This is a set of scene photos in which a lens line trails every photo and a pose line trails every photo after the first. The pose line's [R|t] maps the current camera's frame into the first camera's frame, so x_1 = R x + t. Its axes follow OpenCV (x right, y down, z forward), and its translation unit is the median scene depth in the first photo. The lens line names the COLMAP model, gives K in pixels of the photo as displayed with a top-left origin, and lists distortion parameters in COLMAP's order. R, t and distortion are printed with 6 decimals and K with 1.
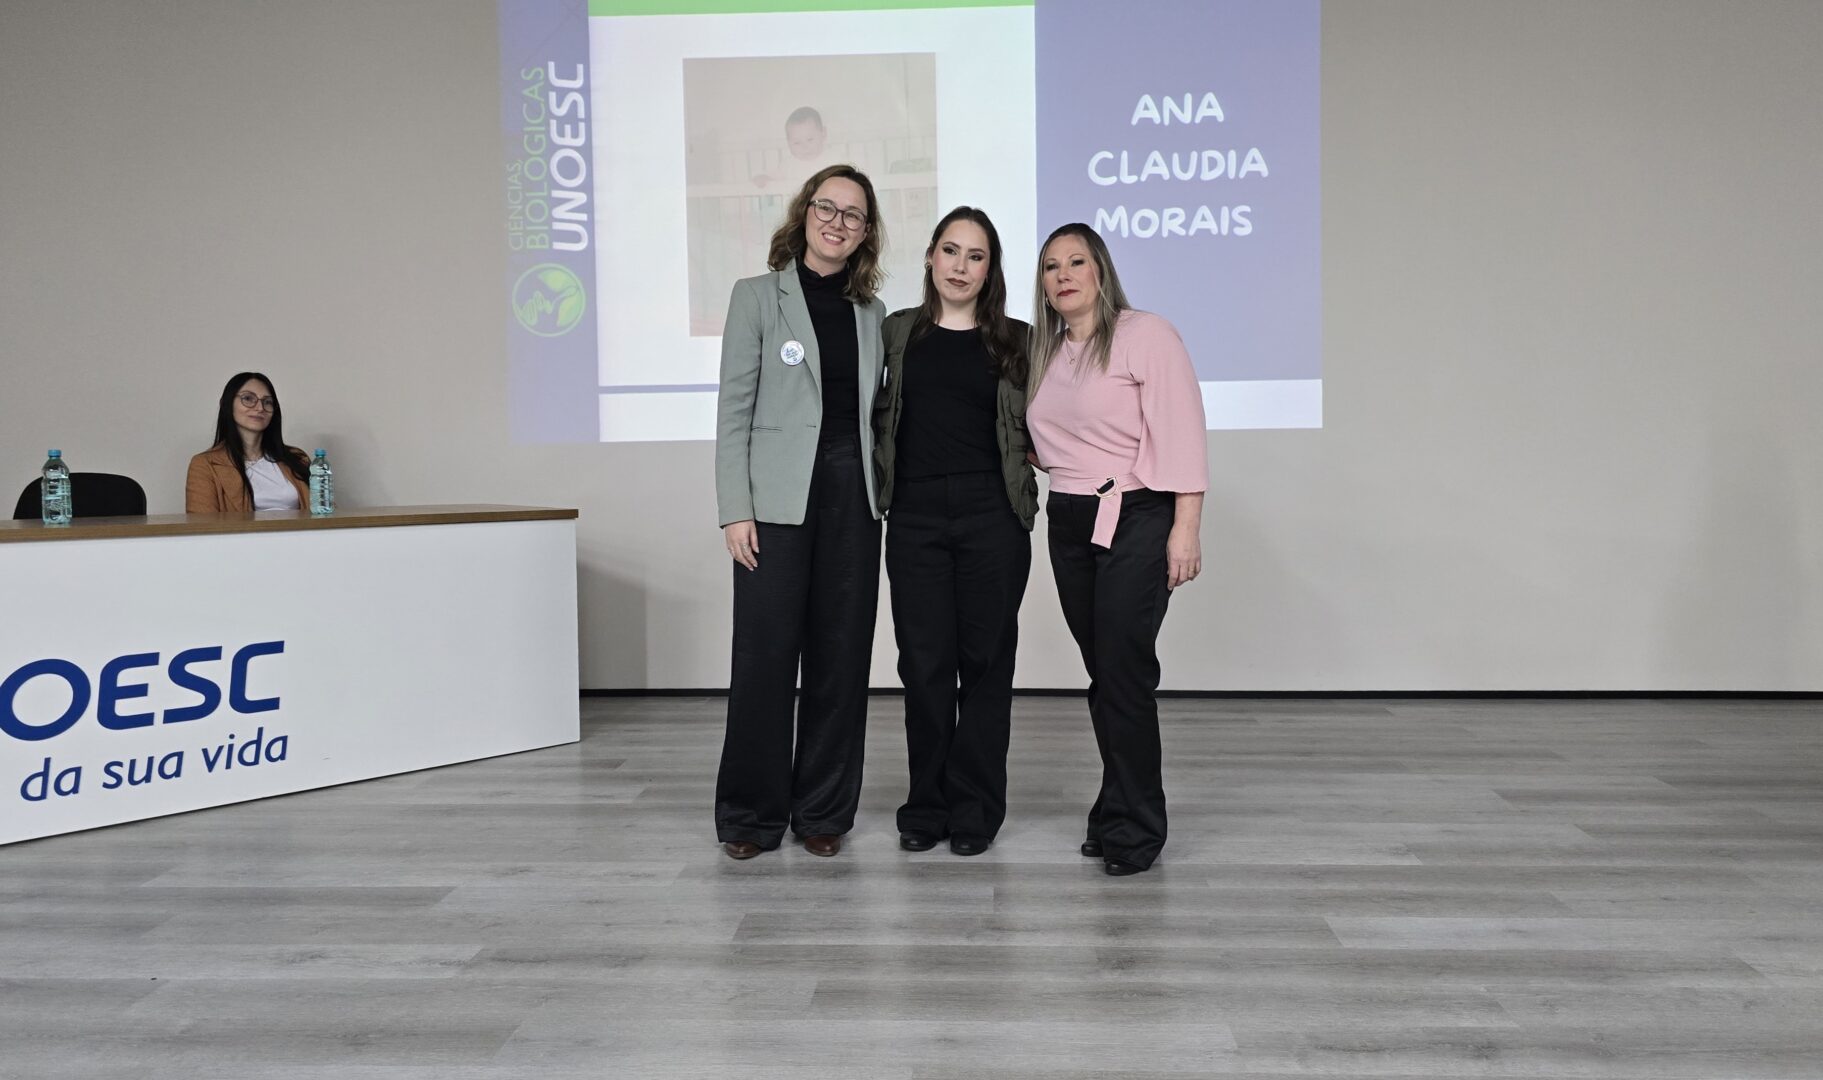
lens RADIAL K [[1309.6, 0, 952.5], [0, 1309.6, 534.0], [0, 0, 1]] dist [0.055213, -0.050318]
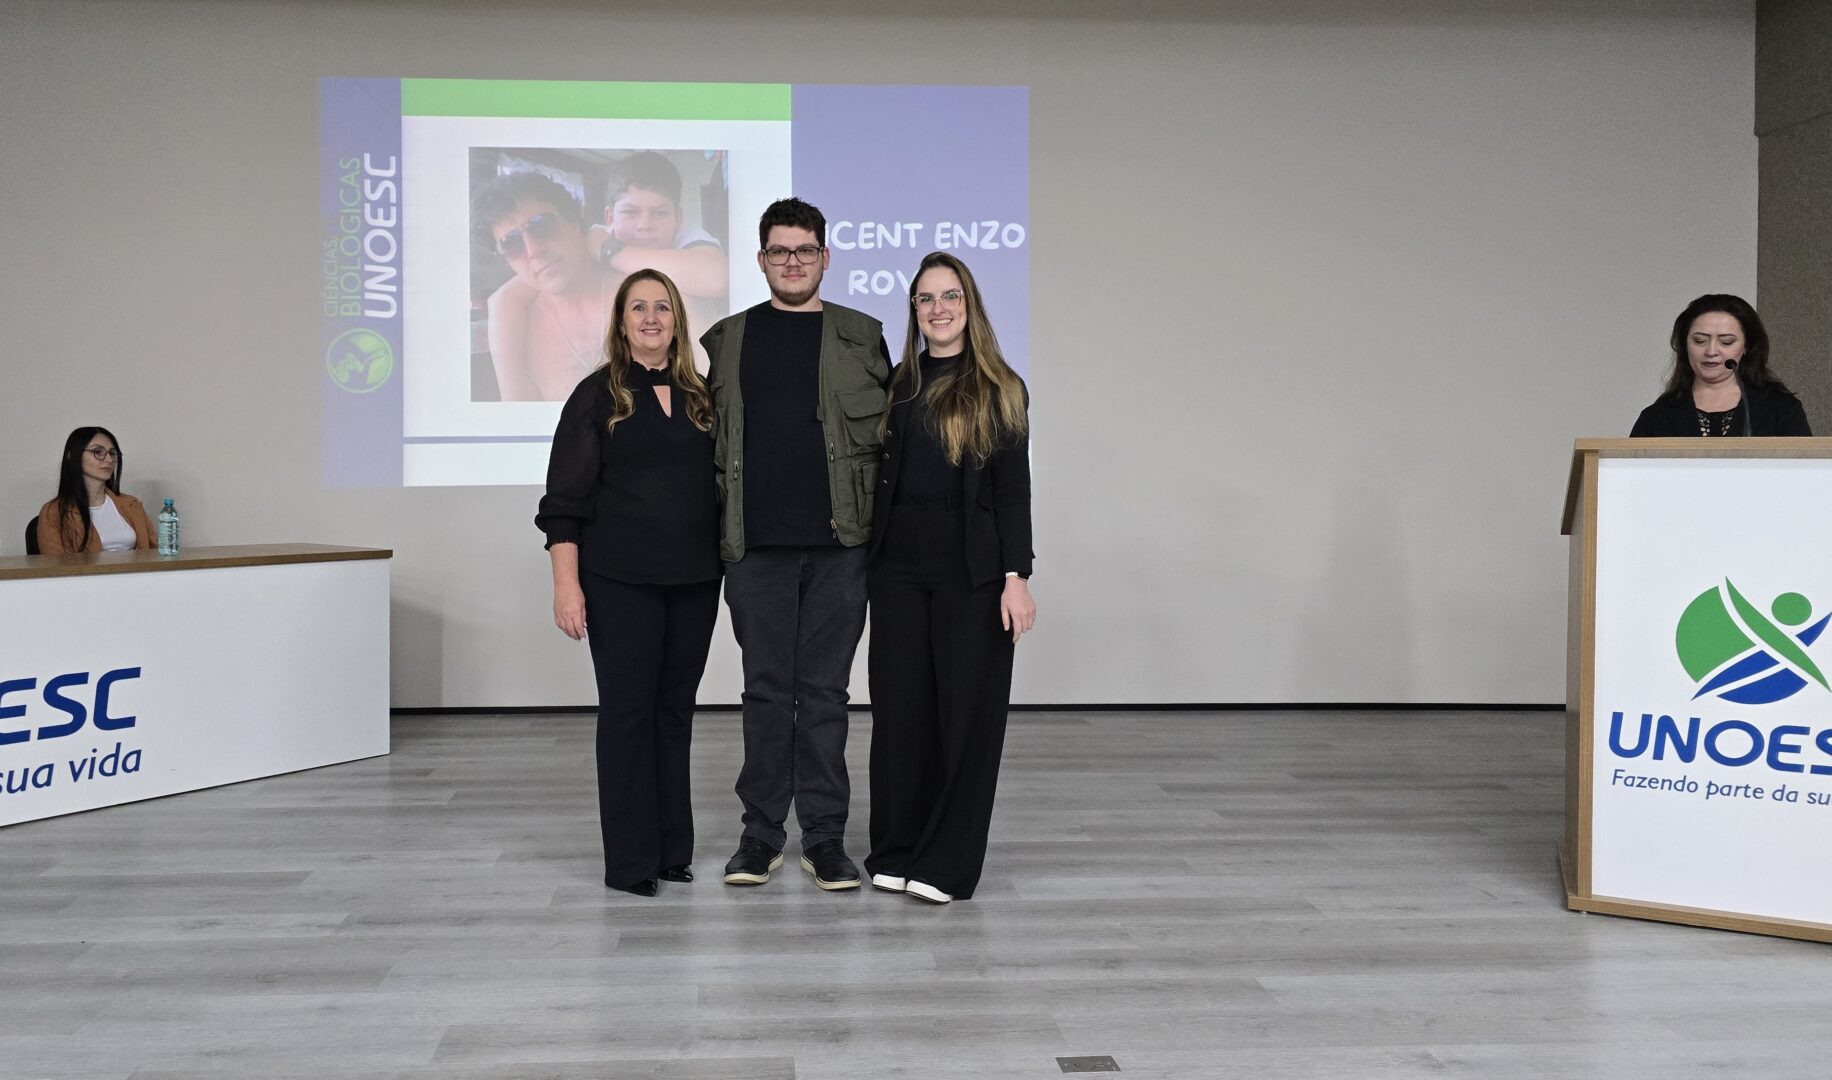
lens RADIAL K [[1335.6, 0, 825.5], [0, 1335.6, 490.4], [0, 0, 1]] dist [0.058958, -0.057537]
pose [[0.995793, 0.008758, 0.091211, -0.018258], [-0.004879, 0.999078, -0.042665, -0.026594], [-0.091500, 0.042041, 0.994917, -0.240932]]
